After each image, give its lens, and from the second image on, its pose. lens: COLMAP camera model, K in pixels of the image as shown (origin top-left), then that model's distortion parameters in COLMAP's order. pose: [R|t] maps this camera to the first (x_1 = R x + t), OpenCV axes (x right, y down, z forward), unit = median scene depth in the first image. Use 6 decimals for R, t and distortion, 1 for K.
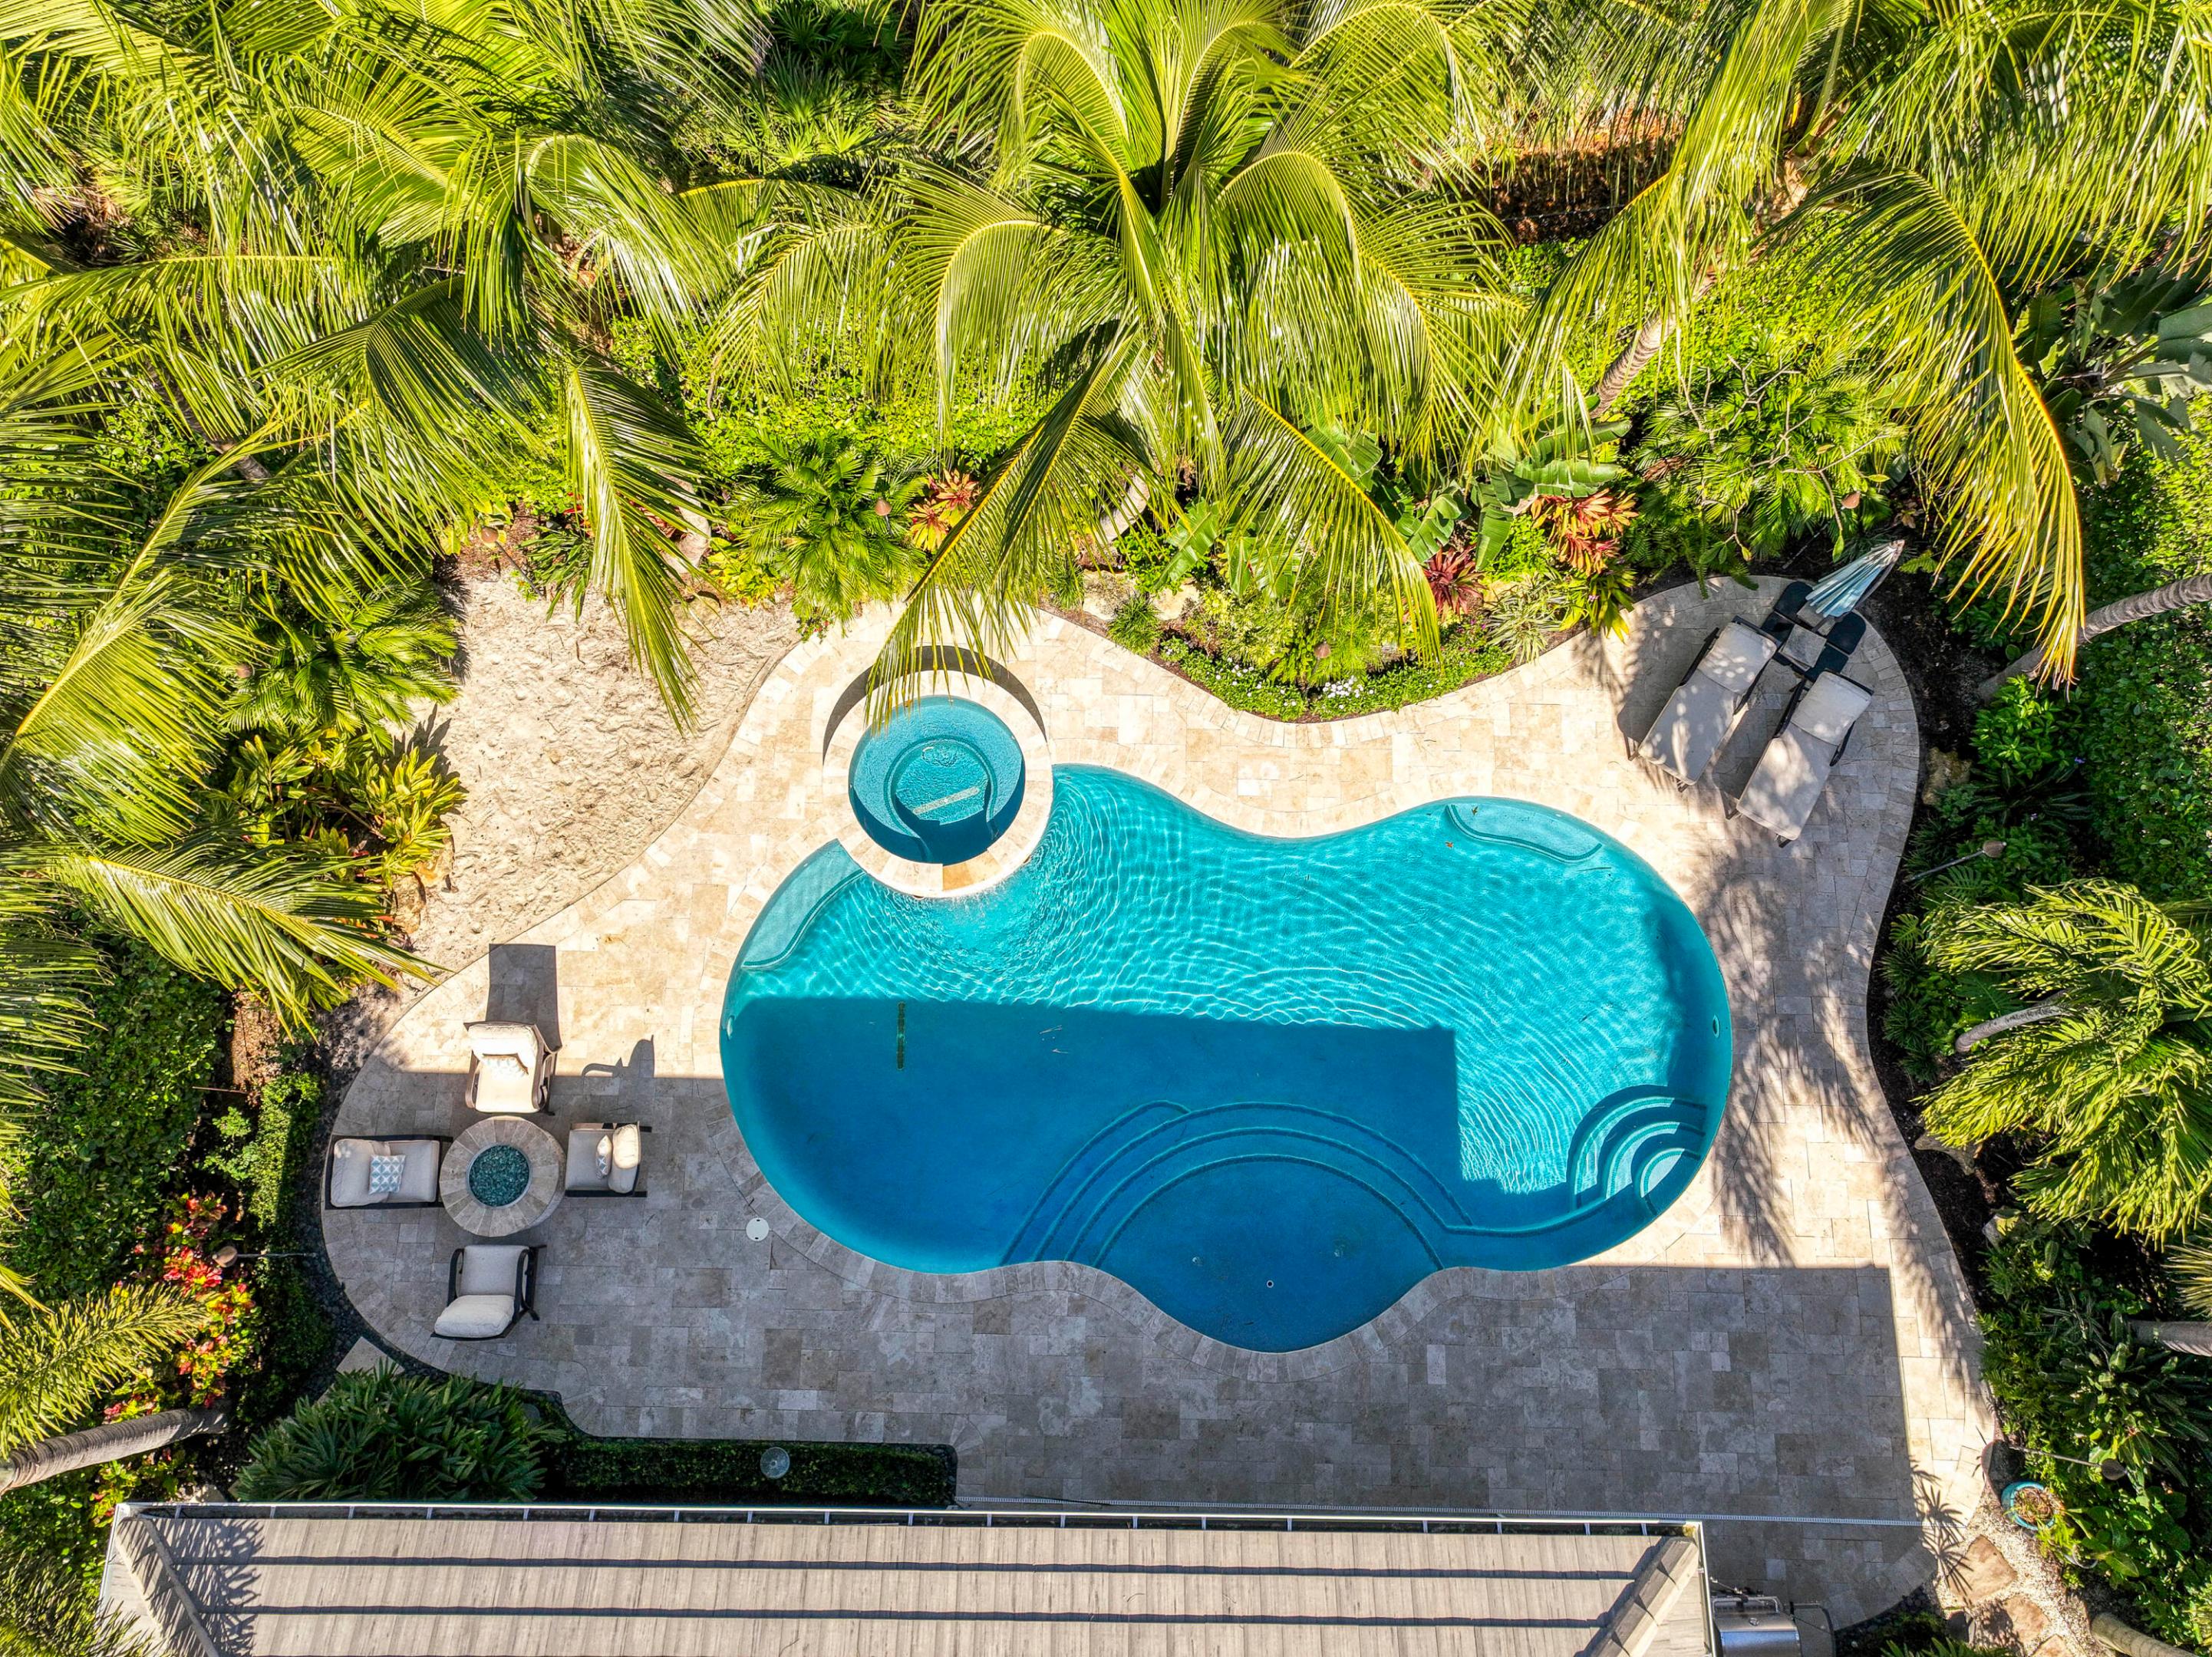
lens RADIAL K [[1554.5, 0, 1115.0], [0, 1554.5, 823.4], [0, 0, 1]] dist [-0.020935, 0.028558]
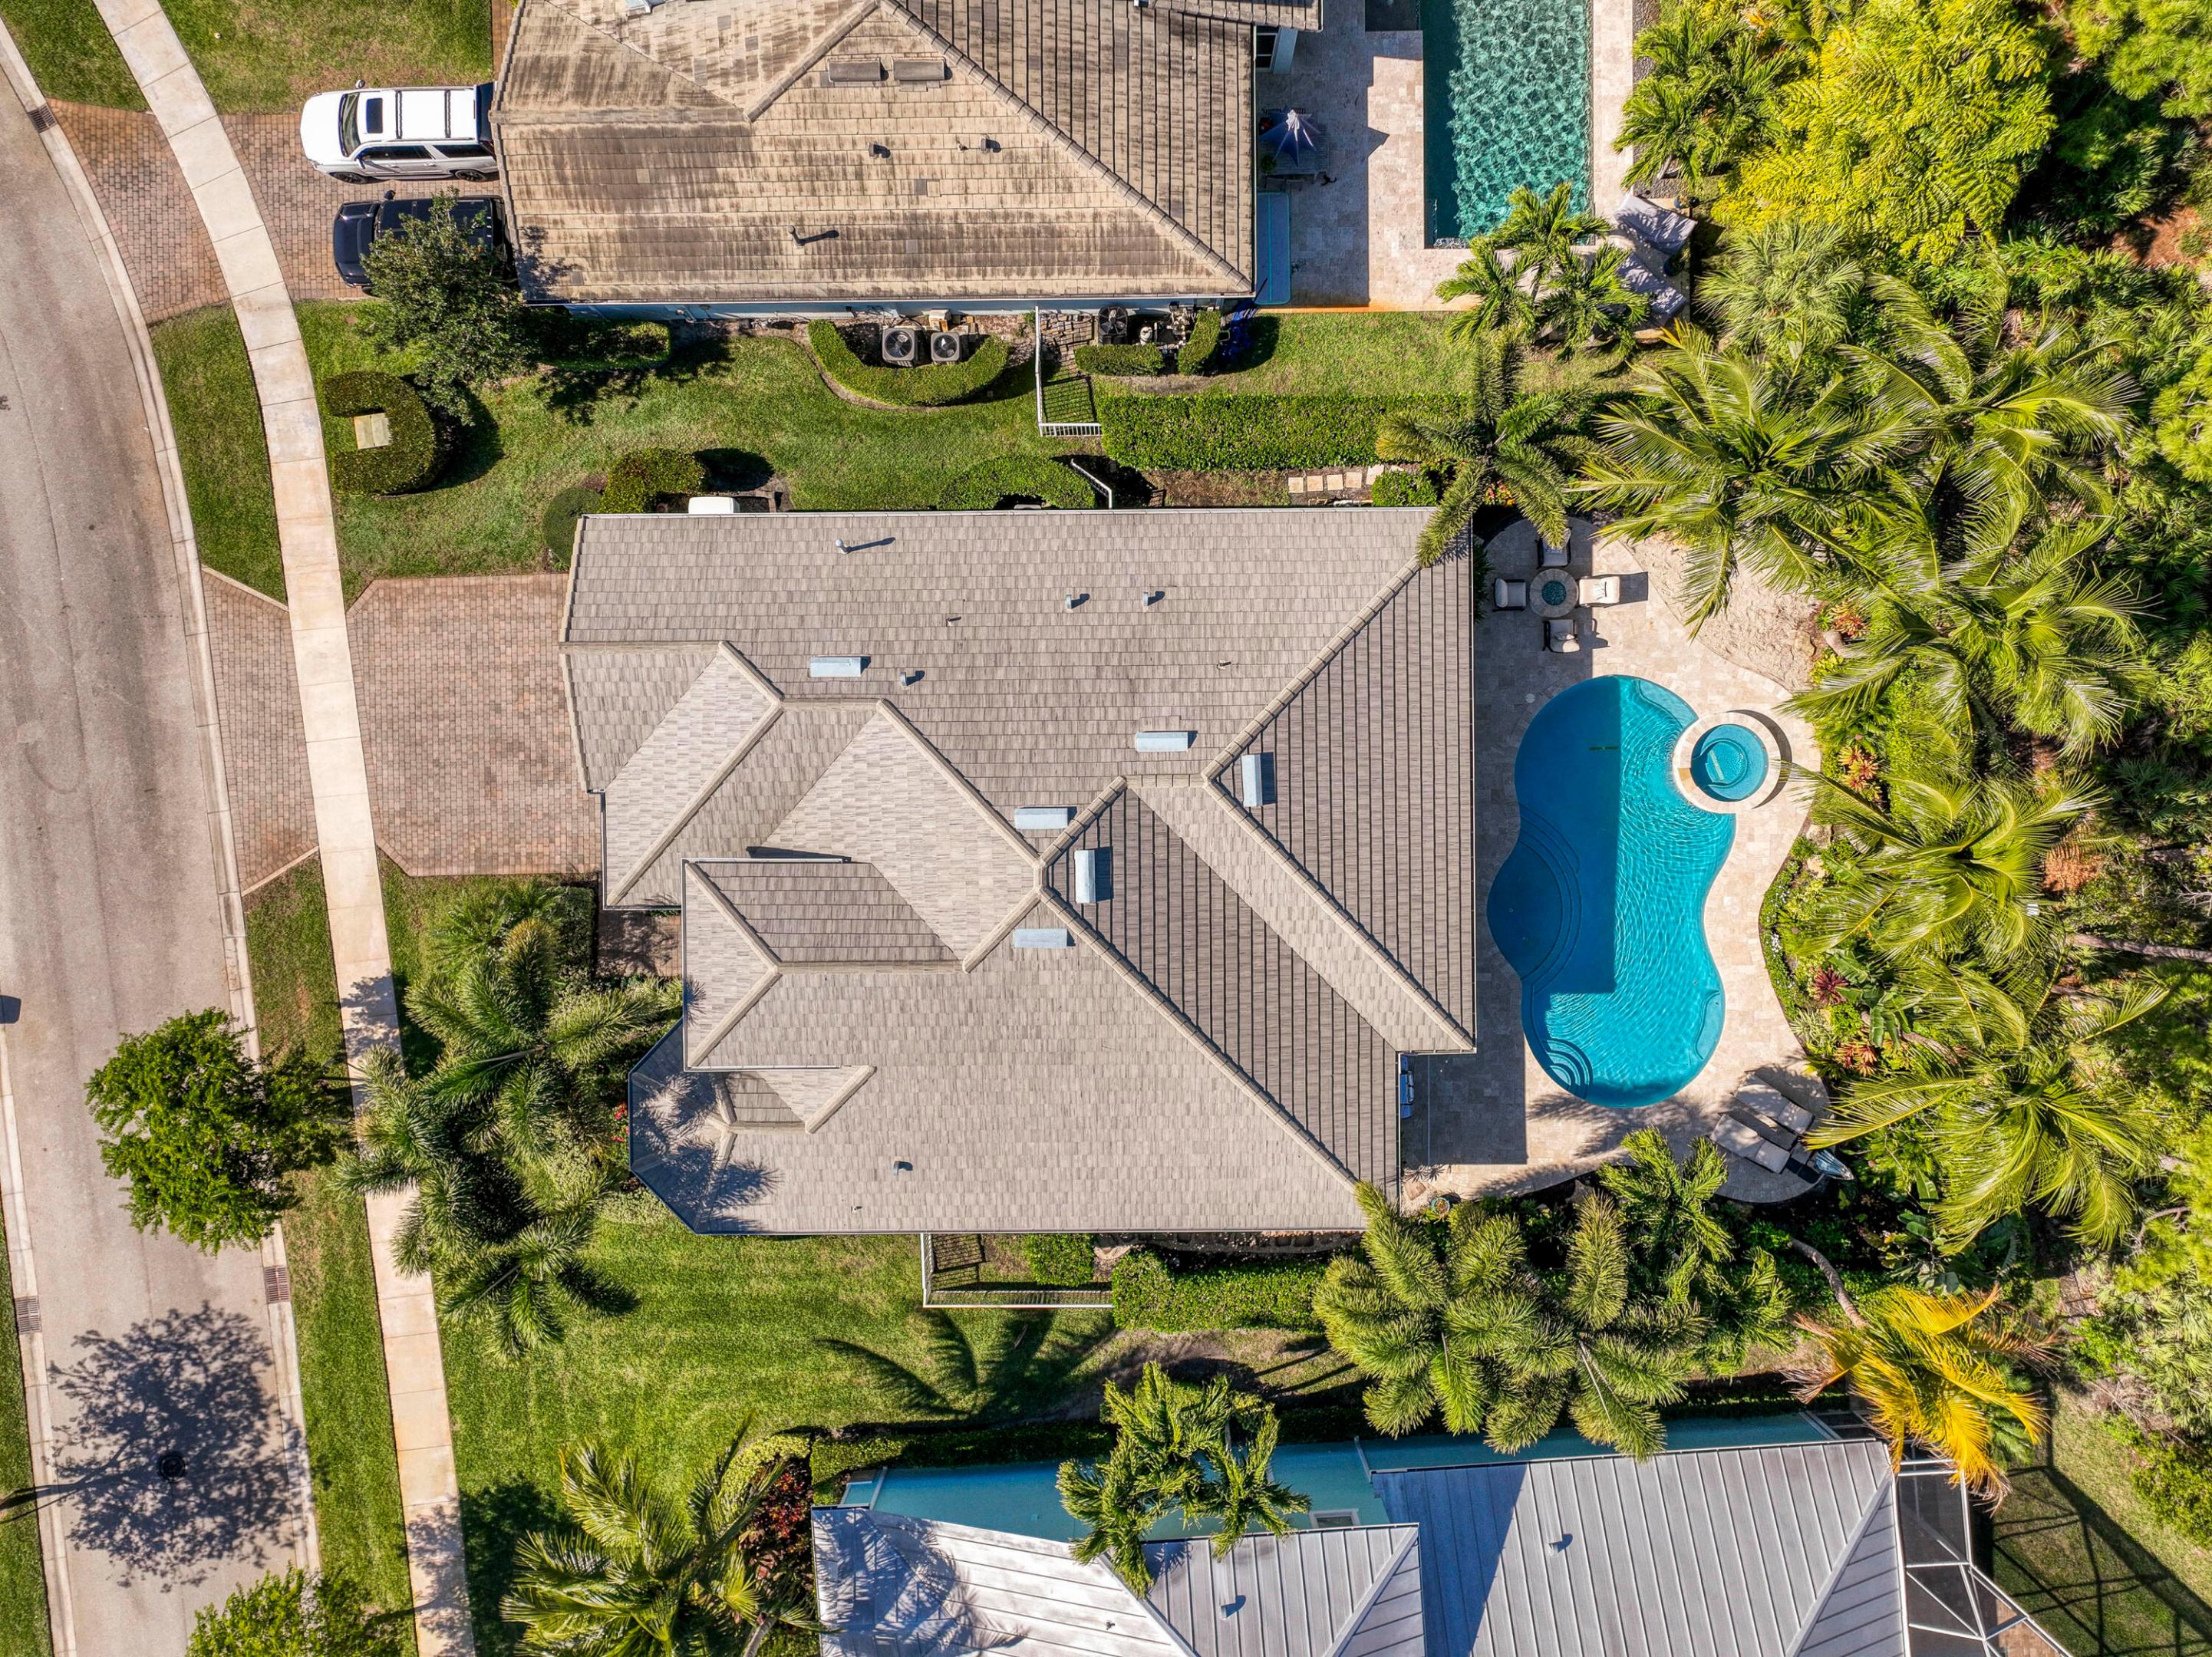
lens RADIAL K [[1524.0, 0, 1105.8], [0, 1524.0, 834.3], [0, 0, 1]] dist [-0.011091, -0.002799]
pose [[0.025786, 0.999659, 0.004044, -0.046318], [-0.958039, 0.023557, 0.285670, 0.226463], [0.285477, -0.011241, 0.958320, -1.487321]]
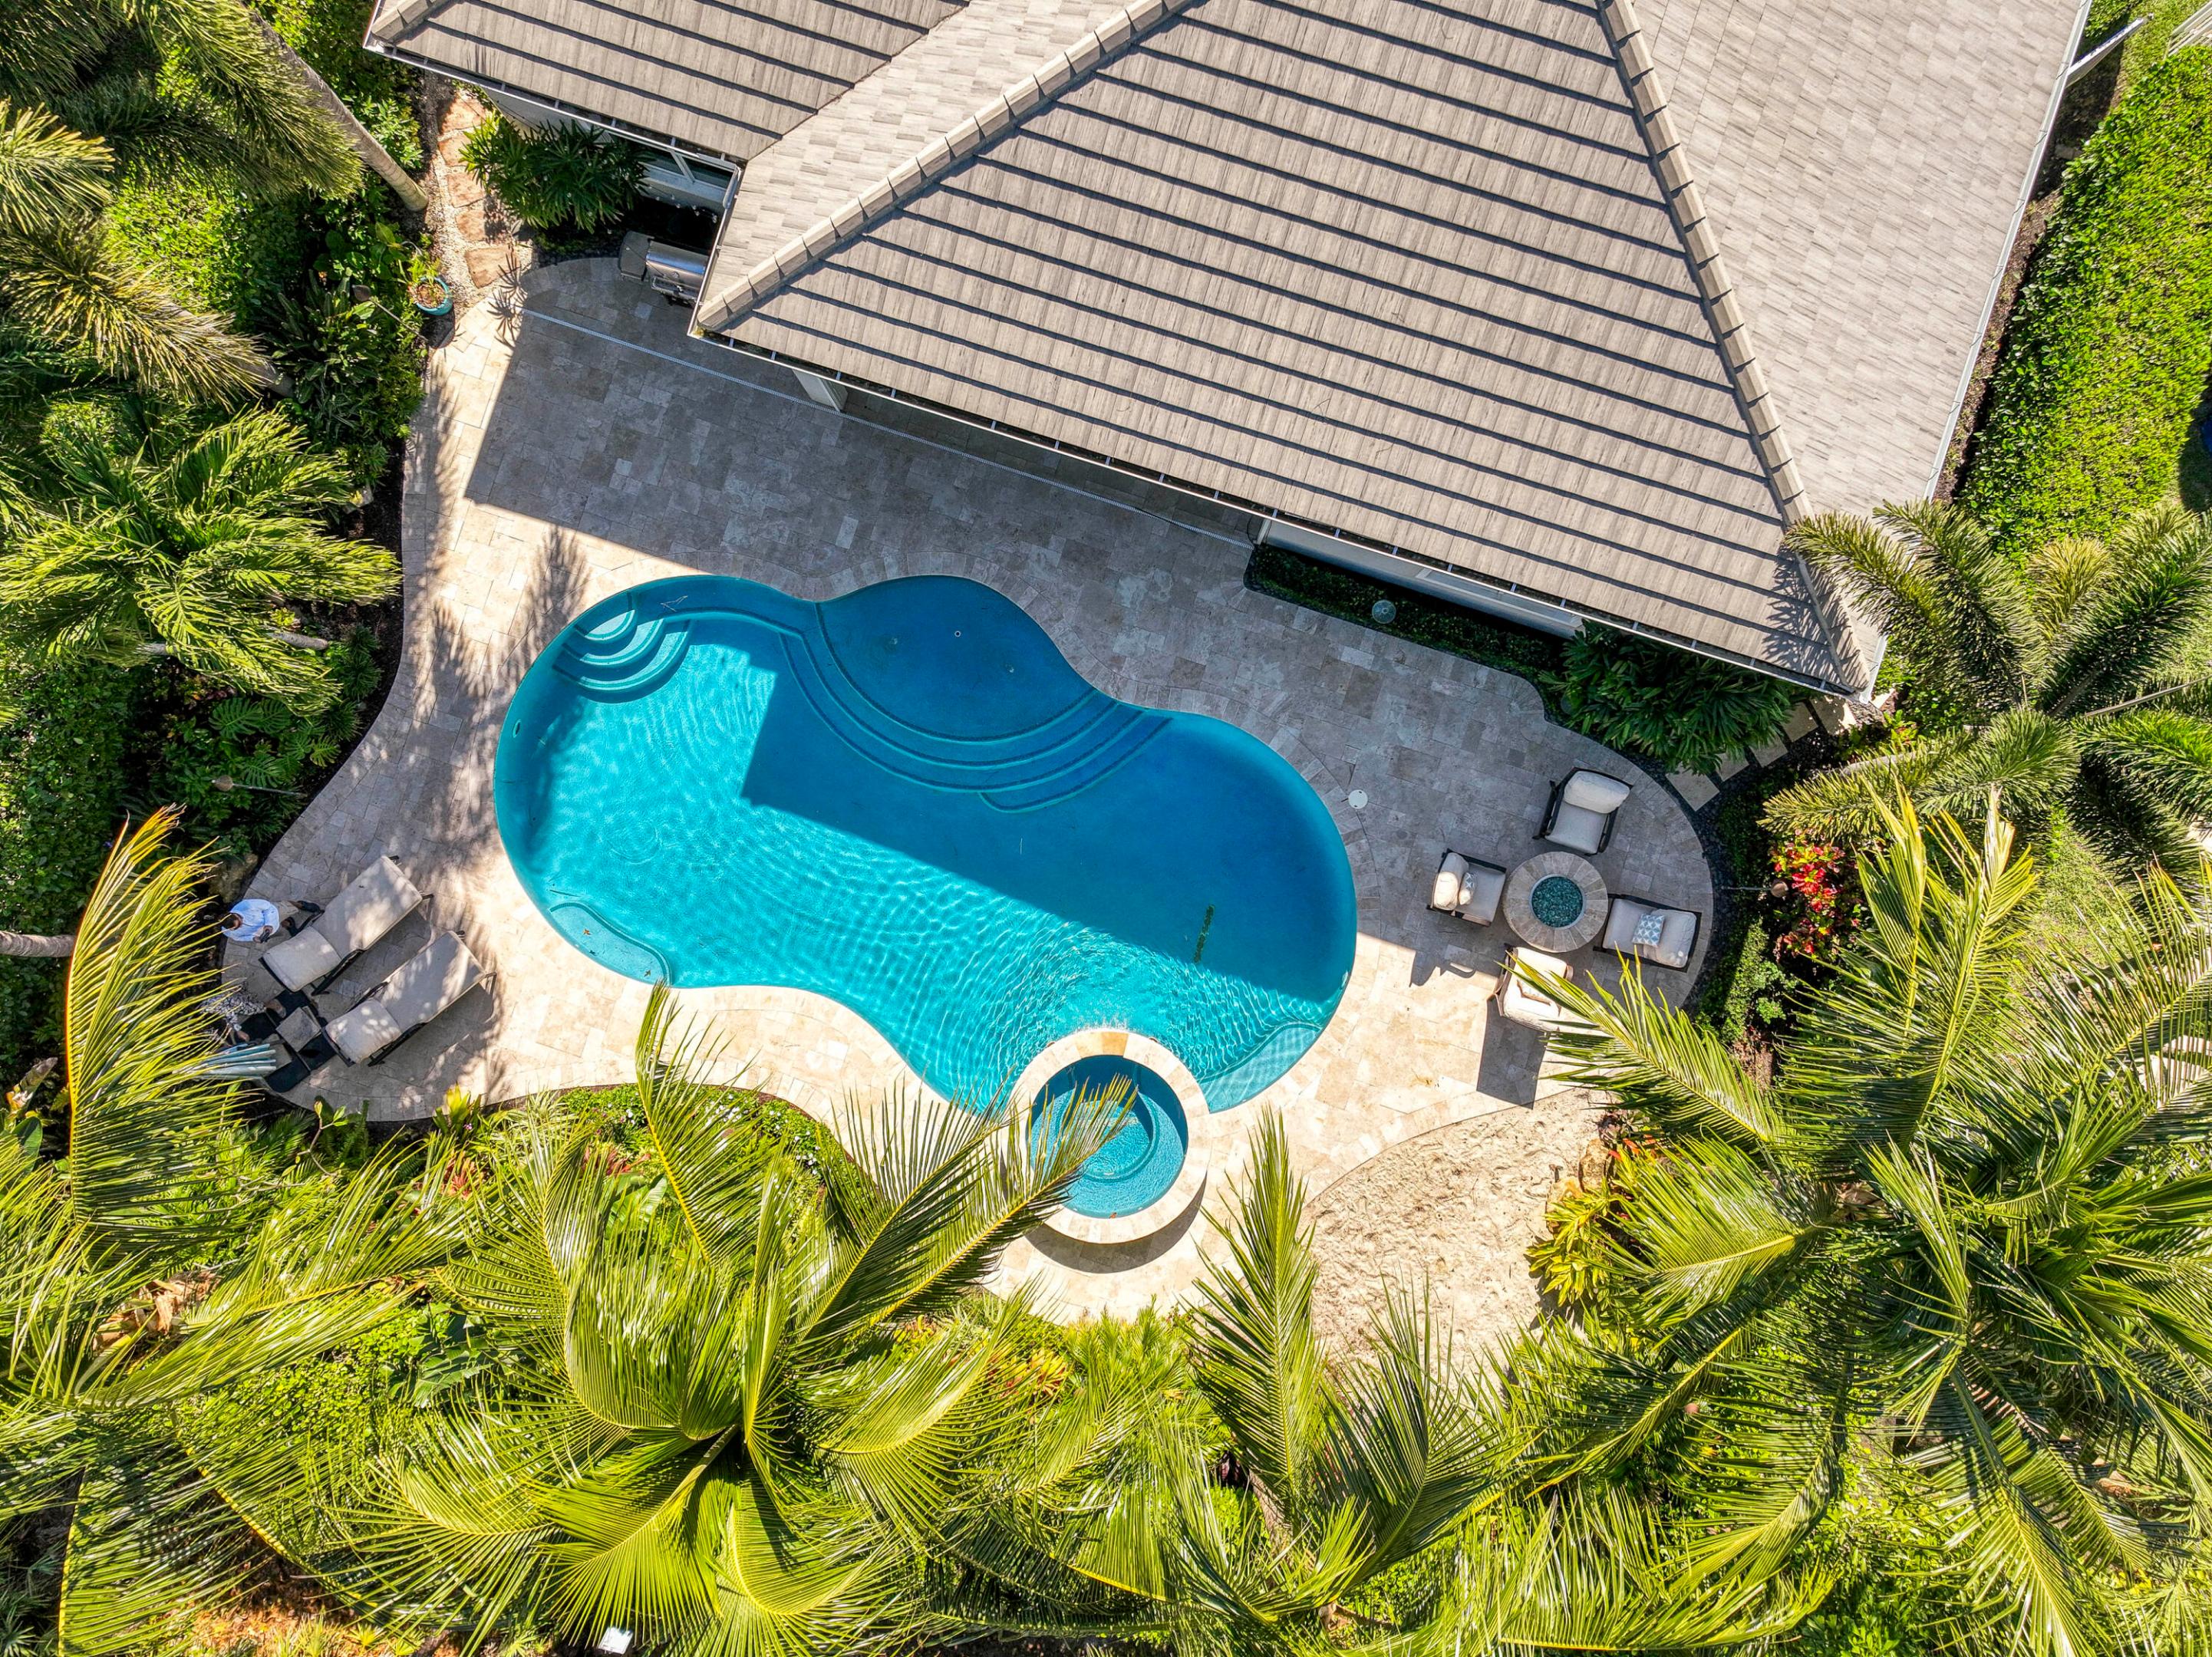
lens RADIAL K [[1554.5, 0, 1115.0], [0, 1554.5, 823.4], [0, 0, 1]] dist [-0.020935, 0.028558]
pose [[-0.956942, -0.289970, 0.013409, -0.075567], [0.281304, -0.914966, 0.289320, -0.151235], [-0.071625, 0.280634, 0.957139, -0.114729]]
